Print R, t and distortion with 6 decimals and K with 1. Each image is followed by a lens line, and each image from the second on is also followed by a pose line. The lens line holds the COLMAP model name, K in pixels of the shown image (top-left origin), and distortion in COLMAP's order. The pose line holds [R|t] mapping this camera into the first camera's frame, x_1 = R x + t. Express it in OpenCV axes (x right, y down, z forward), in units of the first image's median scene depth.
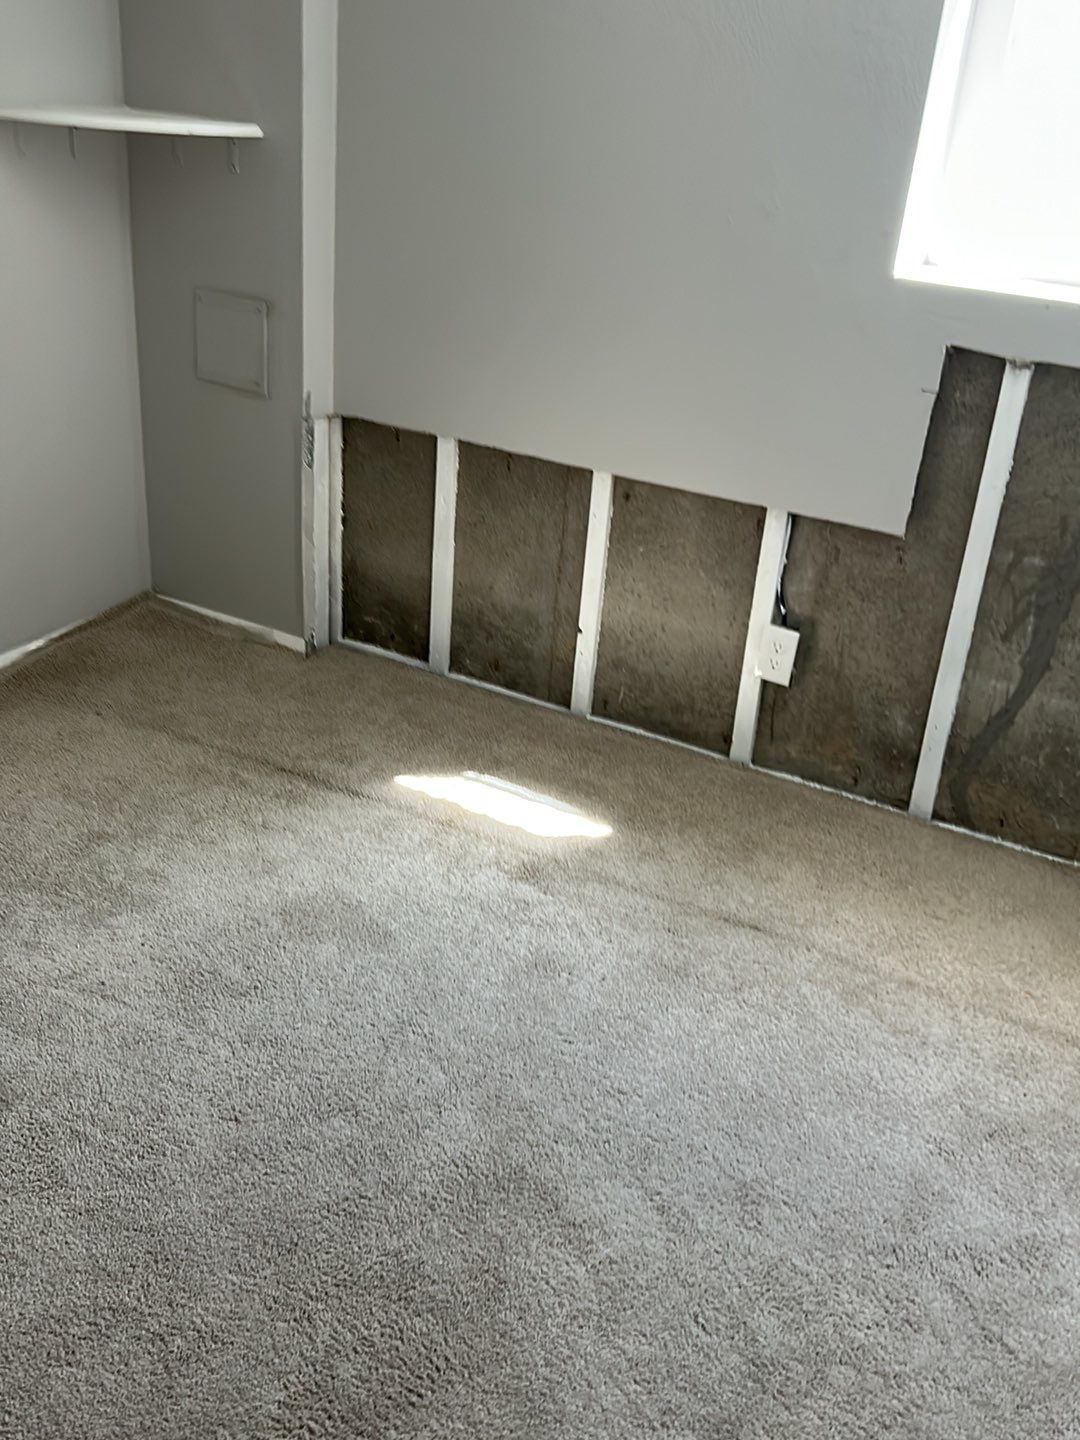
lens RADIAL K [[1364.7, 0, 540.0], [0, 1364.7, 720.0], [0, 0, 1]] dist [0.148837, -0.388067]
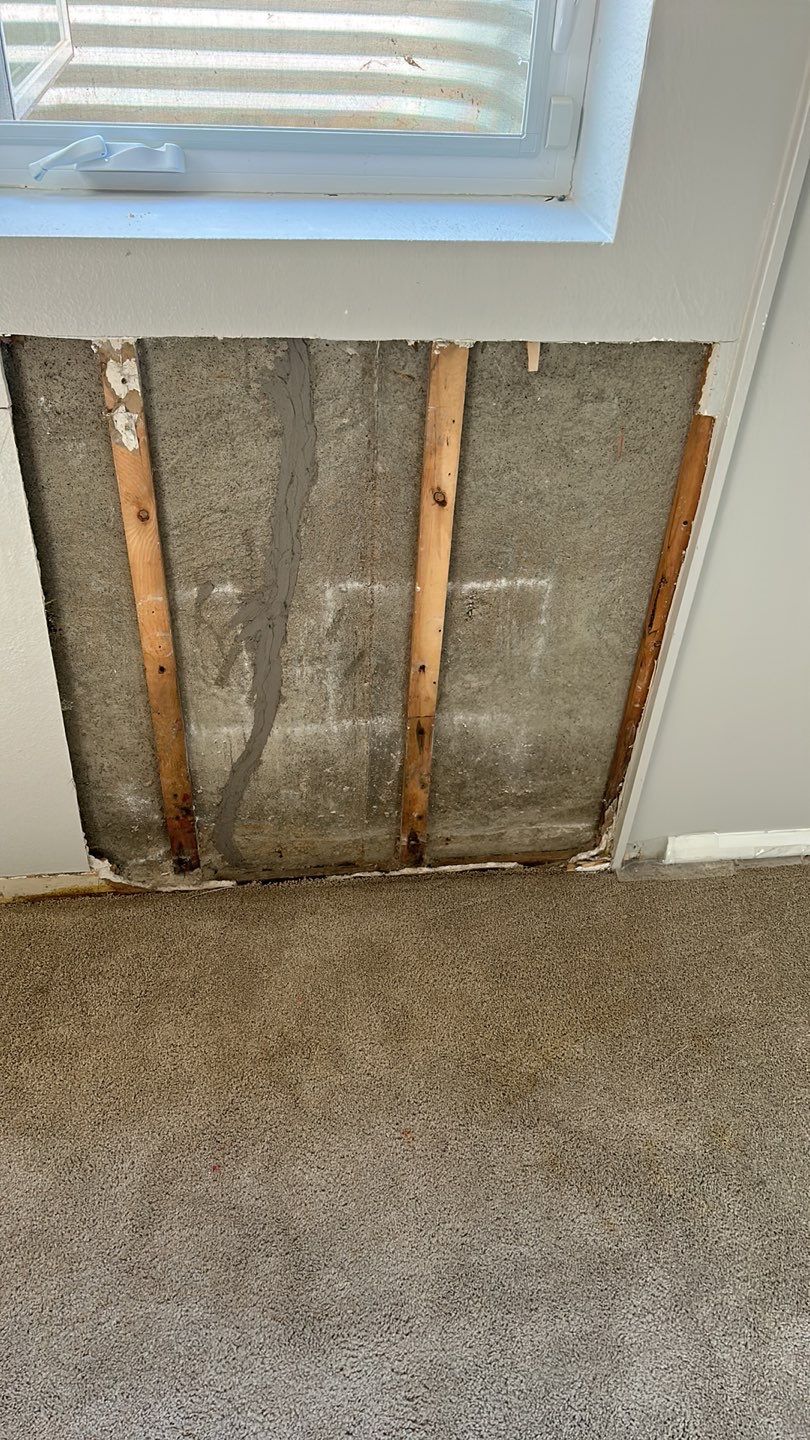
lens RADIAL K [[1018.8, 0, 398.1], [0, 1018.8, 722.0], [0, 0, 1]] dist [0.055884, -0.004681]
pose [[0.810339, -0.398230, 0.429841, 0.157007], [0.275219, 0.906283, 0.320789, -0.194507], [-0.517305, -0.141647, 0.843997, 0.447029]]
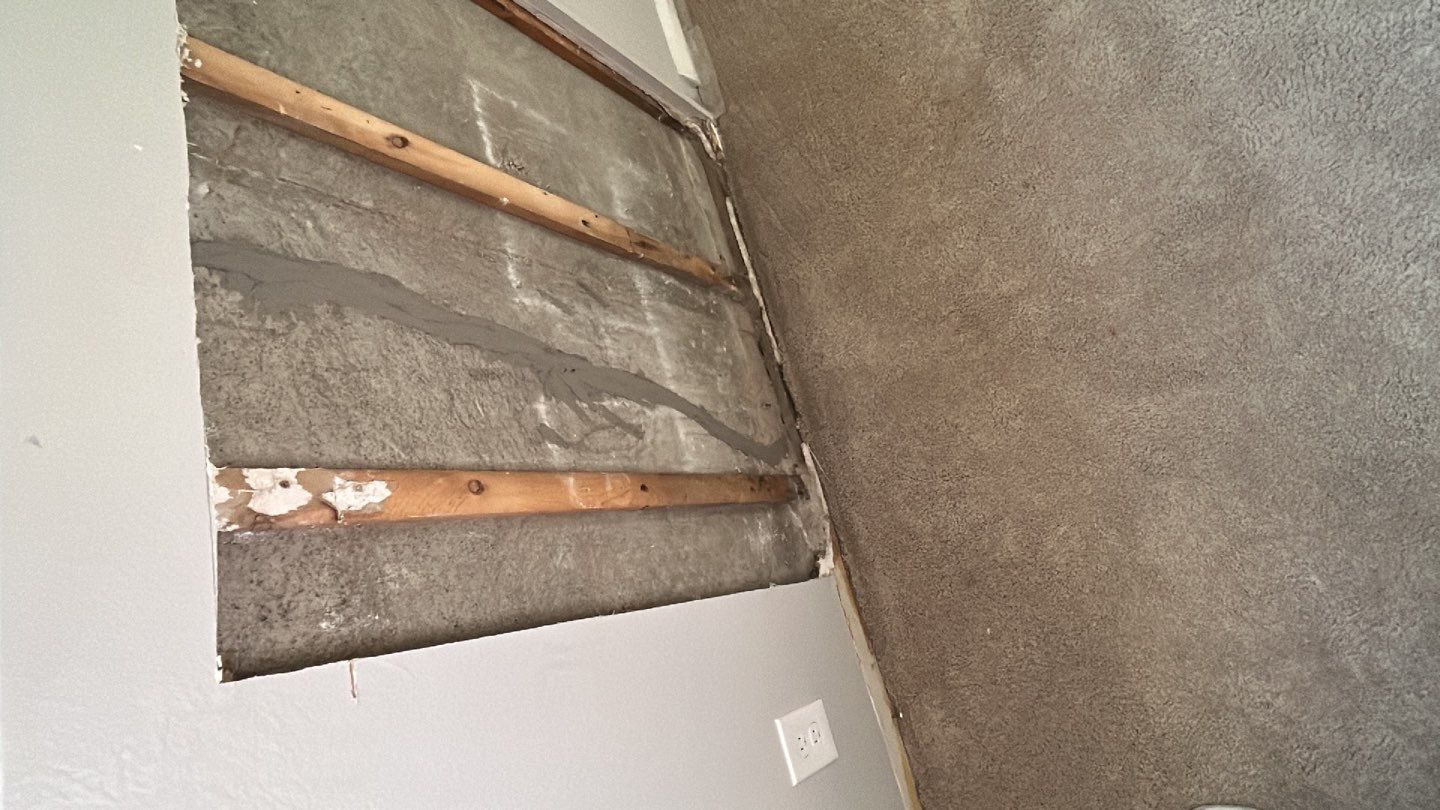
lens RADIAL K [[744.1, 0, 722.4], [0, 744.1, 410.1], [0, 0, 1]] dist [0.002059, -0.000056]
pose [[-0.646200, -0.644798, 0.408241, 0.163798], [0.709158, -0.309676, 0.633400, -0.256393], [-0.281993, 0.698810, 0.657377, 0.726279]]
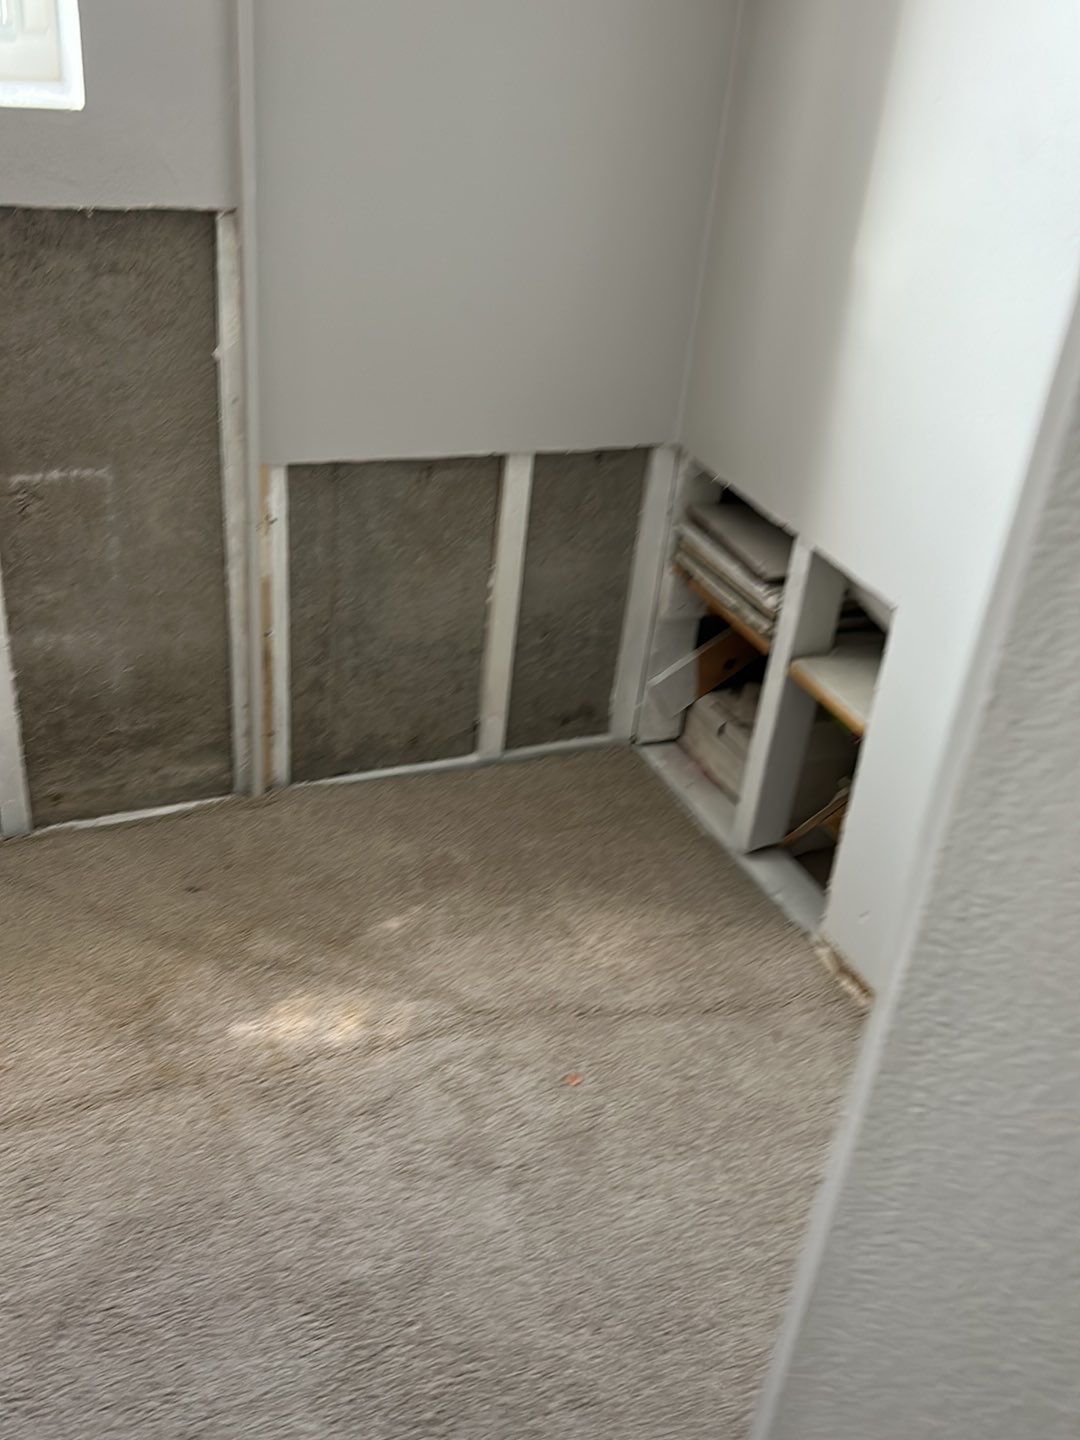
lens RADIAL K [[1382.1, 0, 532.9], [0, 1382.1, 731.0], [0, 0, 1]] dist [0.129580, -0.310516]
pose [[0.613090, -0.428224, 0.663886, 0.091450], [0.307326, 0.903434, 0.298928, -0.089215], [-0.727785, 0.020760, 0.685491, 0.231937]]
